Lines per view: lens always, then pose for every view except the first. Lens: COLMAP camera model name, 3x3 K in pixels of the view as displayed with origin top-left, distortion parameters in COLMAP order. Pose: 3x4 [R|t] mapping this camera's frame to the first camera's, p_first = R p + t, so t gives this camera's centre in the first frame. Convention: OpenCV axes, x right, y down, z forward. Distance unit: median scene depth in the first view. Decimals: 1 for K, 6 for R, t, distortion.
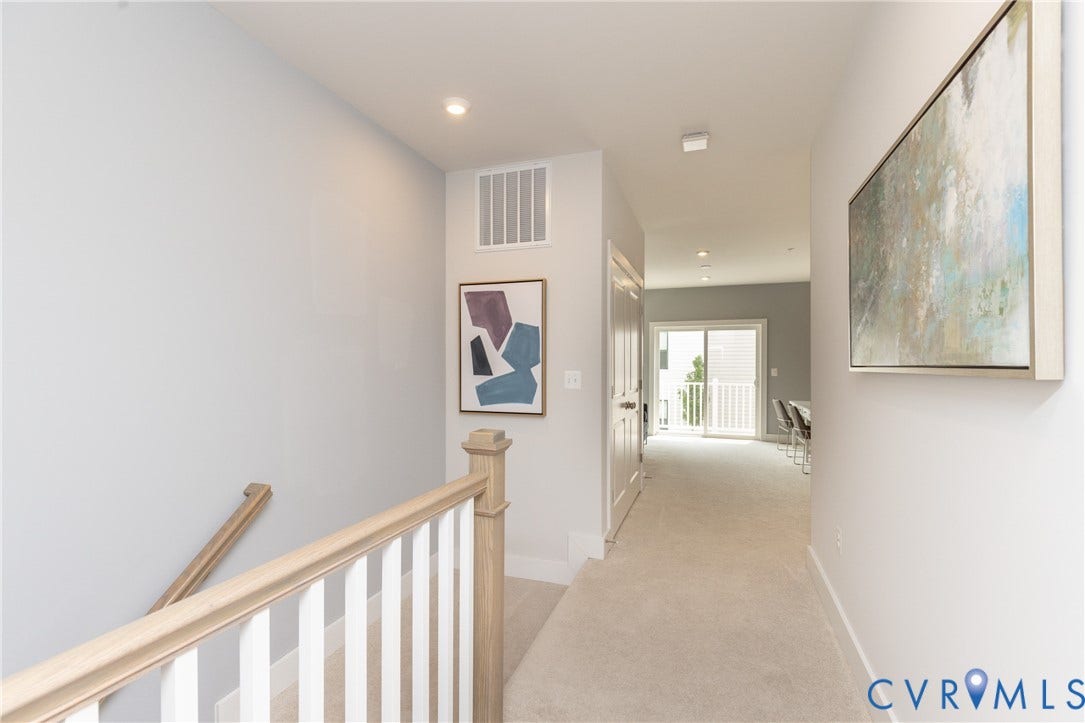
lens RADIAL K [[496.7, 0, 542.6], [0, 496.7, 366.7], [0, 0, 1]] dist [-0.000082, -0.000181]
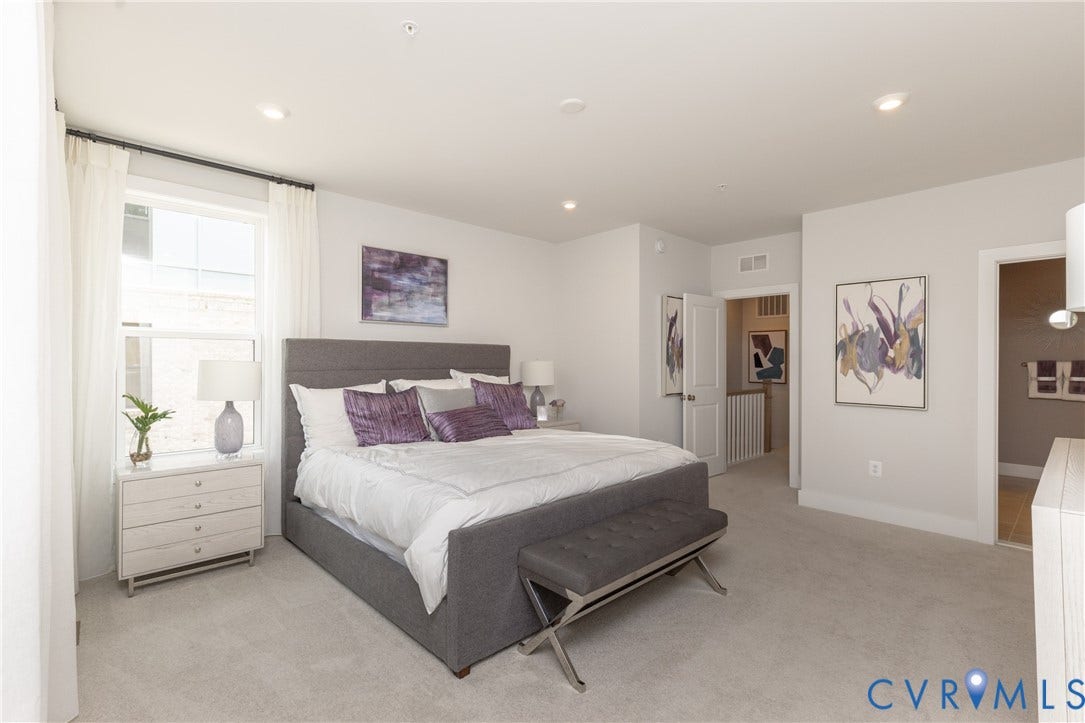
lens RADIAL K [[496.7, 0, 542.3], [0, 496.7, 361.2], [0, 0, 1]] dist [-0.000082, -0.000181]
pose [[0.883963, -0.000859, -0.467556, 0.085290], [0.004999, 0.999959, 0.007614, -0.041102], [0.467530, -0.009068, 0.883931, -1.744873]]
